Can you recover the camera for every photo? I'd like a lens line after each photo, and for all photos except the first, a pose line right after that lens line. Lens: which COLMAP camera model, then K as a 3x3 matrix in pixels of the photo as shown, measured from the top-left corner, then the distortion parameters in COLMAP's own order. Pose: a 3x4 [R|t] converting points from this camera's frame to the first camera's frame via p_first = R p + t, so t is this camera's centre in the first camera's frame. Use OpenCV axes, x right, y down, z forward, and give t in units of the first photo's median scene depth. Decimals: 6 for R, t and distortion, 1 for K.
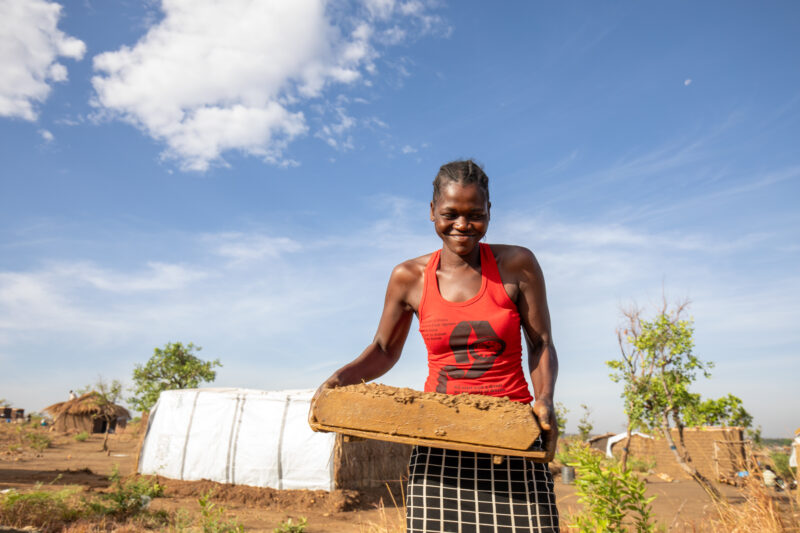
lens RADIAL K [[594.1, 0, 398.4], [0, 594.1, 268.8], [0, 0, 1]] dist [-0.001353, 0.012895]
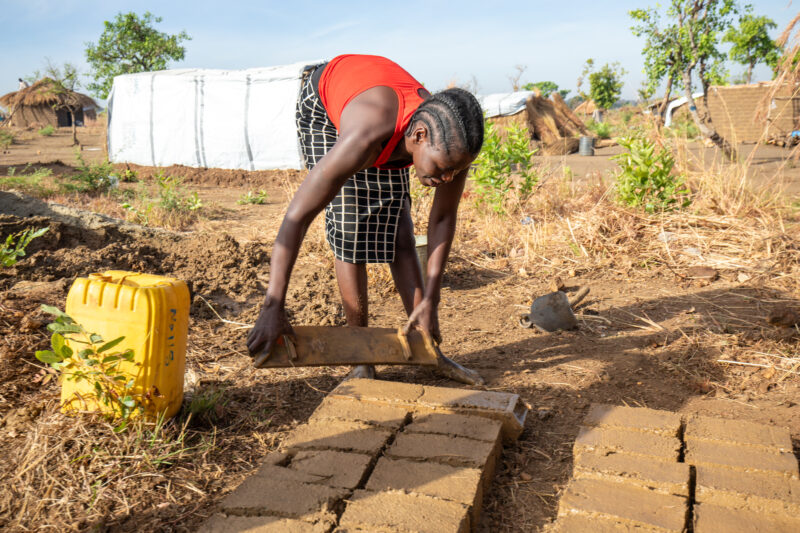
lens RADIAL K [[754.2, 0, 402.9], [0, 754.2, 264.8], [0, 0, 1]] dist [0.043038, 0.000000]
pose [[0.997698, -0.040486, -0.054399, 0.079045], [0.060754, 0.890026, 0.451844, -0.031411], [0.030123, -0.454109, 0.890437, -0.132523]]
